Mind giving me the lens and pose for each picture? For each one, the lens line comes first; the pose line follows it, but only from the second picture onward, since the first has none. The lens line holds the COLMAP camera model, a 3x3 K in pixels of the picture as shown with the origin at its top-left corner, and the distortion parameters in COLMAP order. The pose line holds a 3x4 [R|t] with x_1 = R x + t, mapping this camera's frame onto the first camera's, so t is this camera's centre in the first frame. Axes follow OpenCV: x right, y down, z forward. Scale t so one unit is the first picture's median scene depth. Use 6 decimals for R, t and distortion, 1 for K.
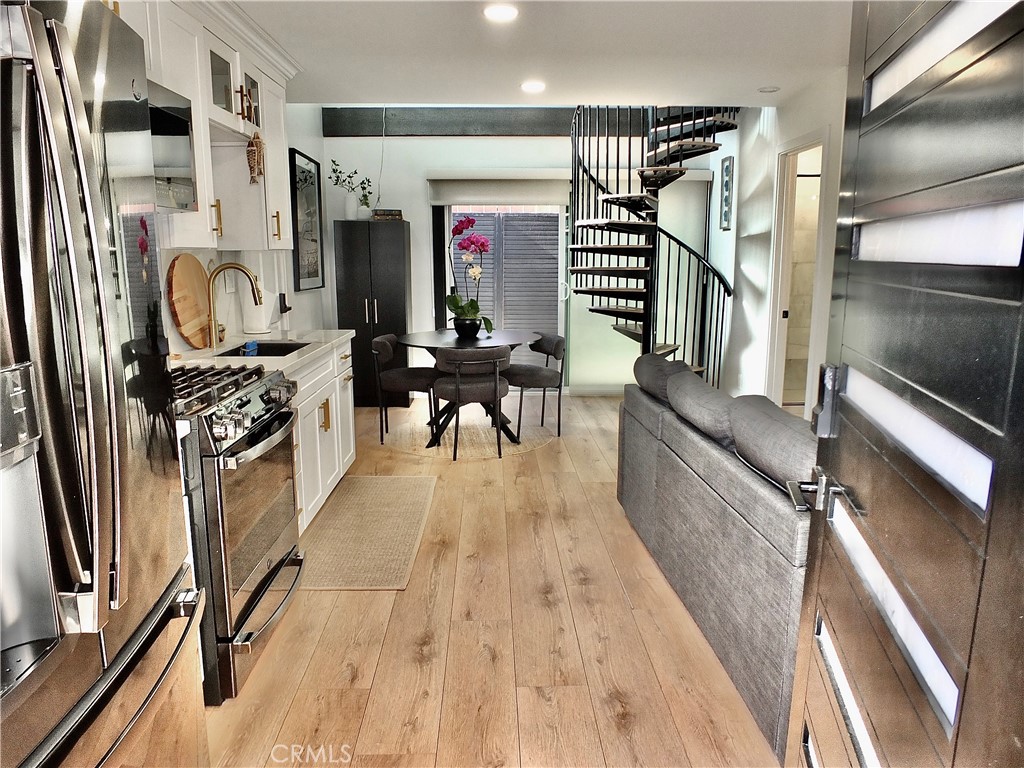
lens RADIAL K [[688.4, 0, 512.0], [0, 688.4, 384.0], [0, 0, 1]] dist [-0.039503, 0.006776]
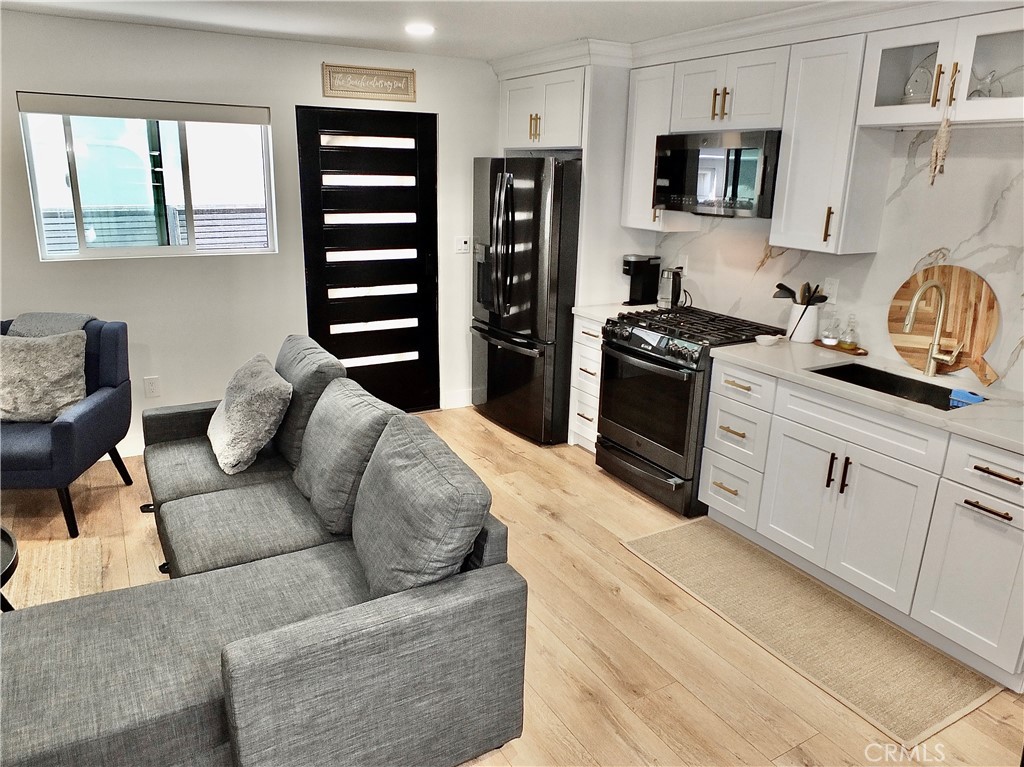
lens RADIAL K [[710.8, 0, 512.0], [0, 710.8, 383.5], [0, 0, 1]] dist [-0.035228, 0.011750]
pose [[-0.878749, 0.115934, -0.462991, 0.297999], [-0.110888, 0.893916, 0.434302, -0.249695], [0.464225, 0.432982, -0.772672, 0.970644]]
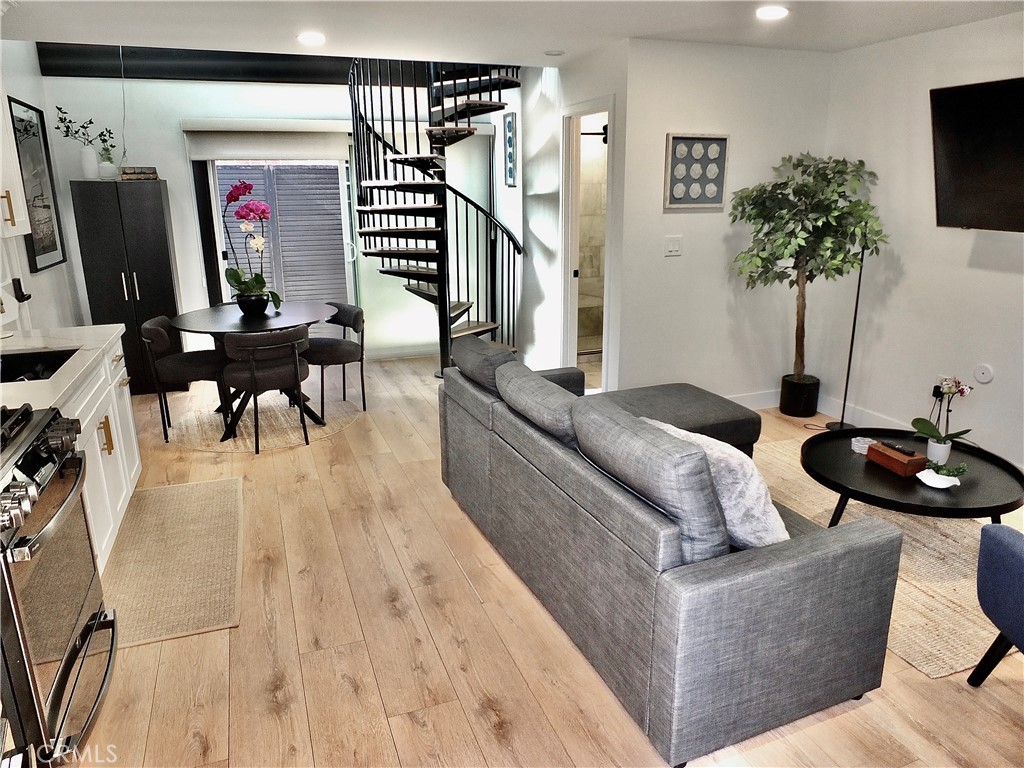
lens RADIAL K [[688.4, 0, 512.0], [0, 688.4, 384.0], [0, 0, 1]] dist [-0.039503, 0.006776]
pose [[0.944611, -0.095567, 0.313971, -0.037050], [0.065482, 0.992311, 0.105032, -0.051058], [-0.321594, -0.078655, 0.943605, 0.029309]]
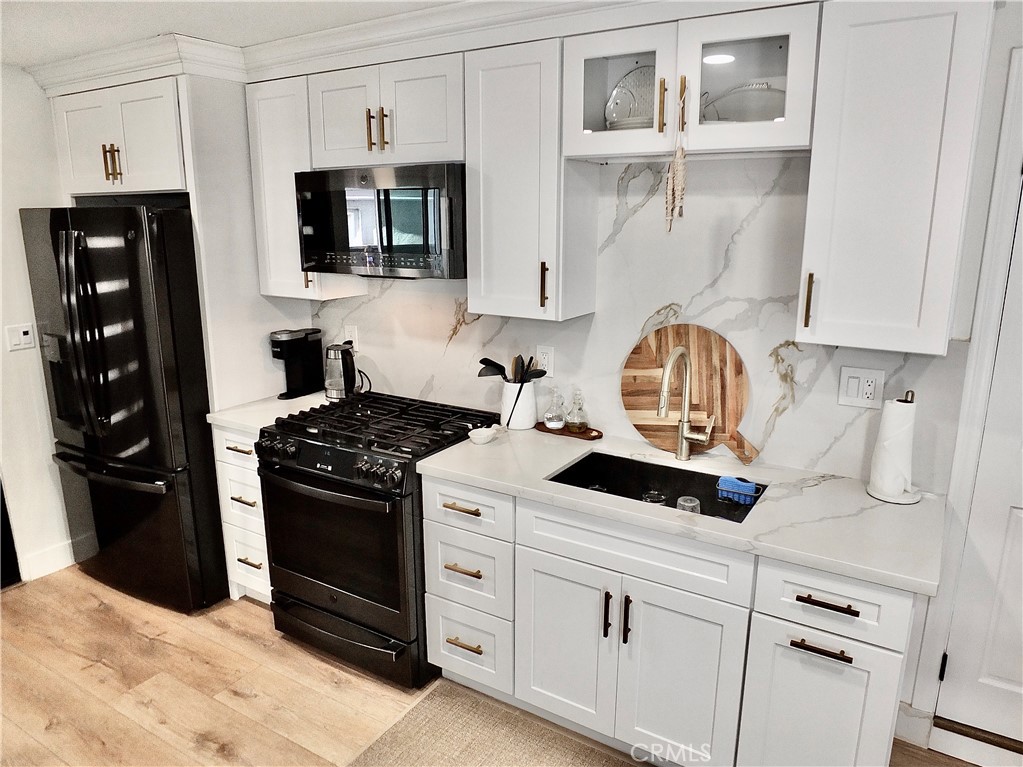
lens RADIAL K [[710.1, 0, 511.5], [0, 710.1, 383.5], [0, 0, 1]] dist [-0.035228, 0.011750]
pose [[-0.550970, 0.194926, -0.811441, 0.164502], [-0.151754, 0.932725, 0.327102, -0.227638], [0.820611, 0.303362, -0.484323, 0.796100]]
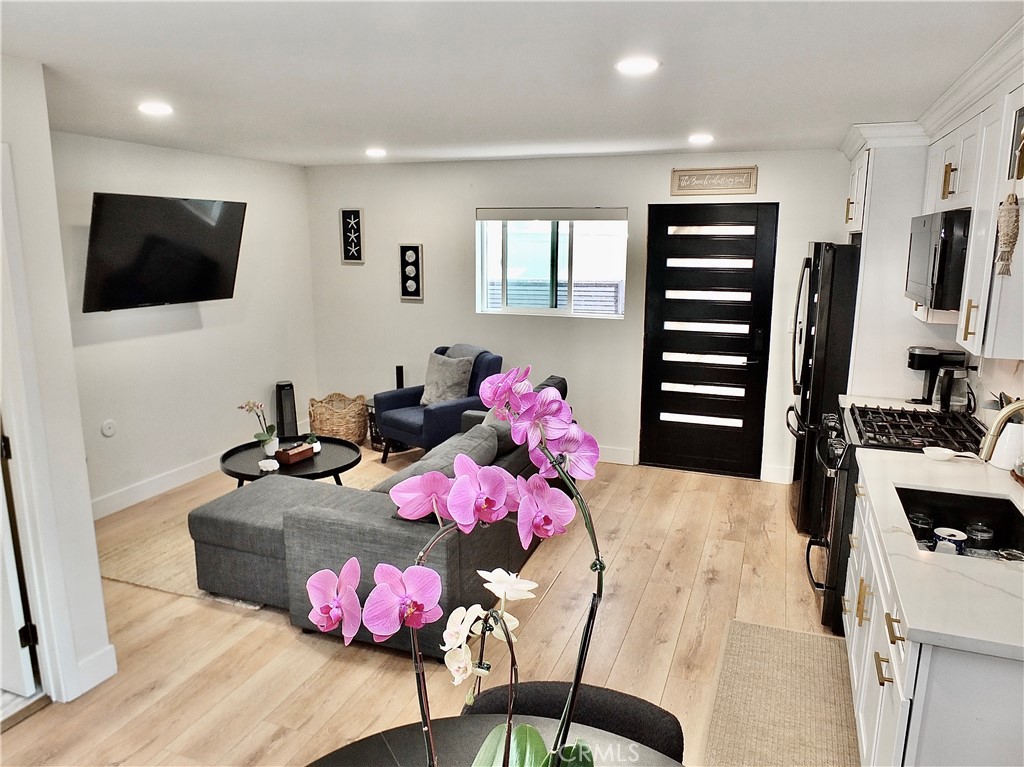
lens RADIAL K [[710.8, 0, 512.0], [0, 710.8, 383.5], [0, 0, 1]] dist [-0.035228, 0.011750]
pose [[-0.922773, -0.077970, 0.377373, -0.134362], [0.069270, 0.929799, 0.361491, -0.300576], [-0.379066, 0.359715, -0.852593, 1.136180]]
